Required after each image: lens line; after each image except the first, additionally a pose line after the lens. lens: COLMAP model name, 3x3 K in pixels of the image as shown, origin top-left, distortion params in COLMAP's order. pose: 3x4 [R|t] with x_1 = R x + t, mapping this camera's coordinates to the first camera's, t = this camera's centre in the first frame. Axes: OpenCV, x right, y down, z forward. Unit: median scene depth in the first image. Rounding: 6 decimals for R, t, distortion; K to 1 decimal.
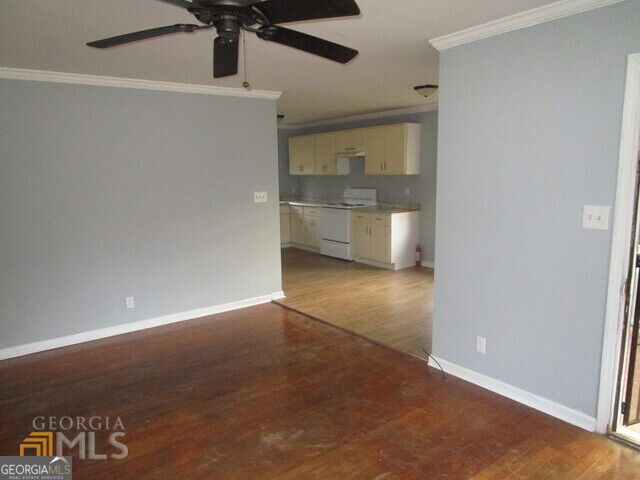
lens RADIAL K [[453.3, 0, 320.0], [0, 453.3, 240.0], [0, 0, 1]] dist [-0.026439, 0.001047]
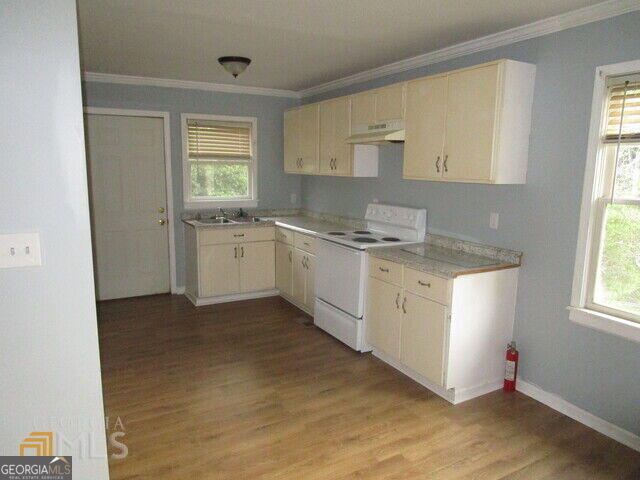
lens RADIAL K [[453.3, 0, 320.0], [0, 453.3, 240.0], [0, 0, 1]] dist [-0.026439, 0.001047]
pose [[0.989134, 0.054227, -0.136650, 0.081031], [-0.053074, 0.998518, 0.012071, -0.080495], [0.137102, -0.004688, 0.990546, 0.507874]]
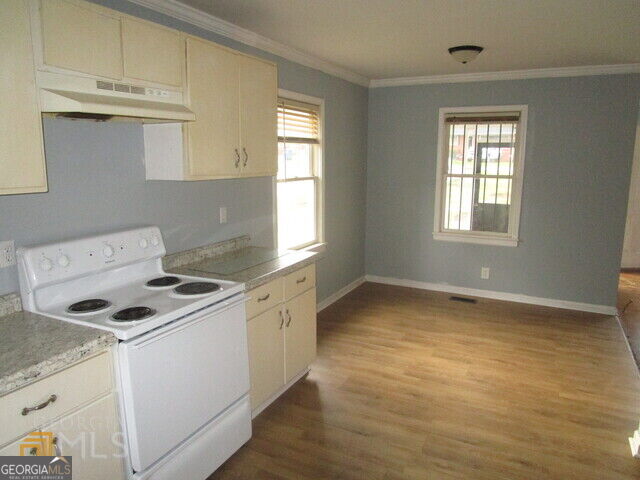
lens RADIAL K [[453.3, 0, 320.0], [0, 453.3, 240.0], [0, 0, 1]] dist [-0.026439, 0.001047]
pose [[-0.433636, -0.145370, 0.889285, -0.231372], [0.148369, 0.961912, 0.229591, -0.163076], [-0.888789, 0.231501, -0.395551, 1.047149]]
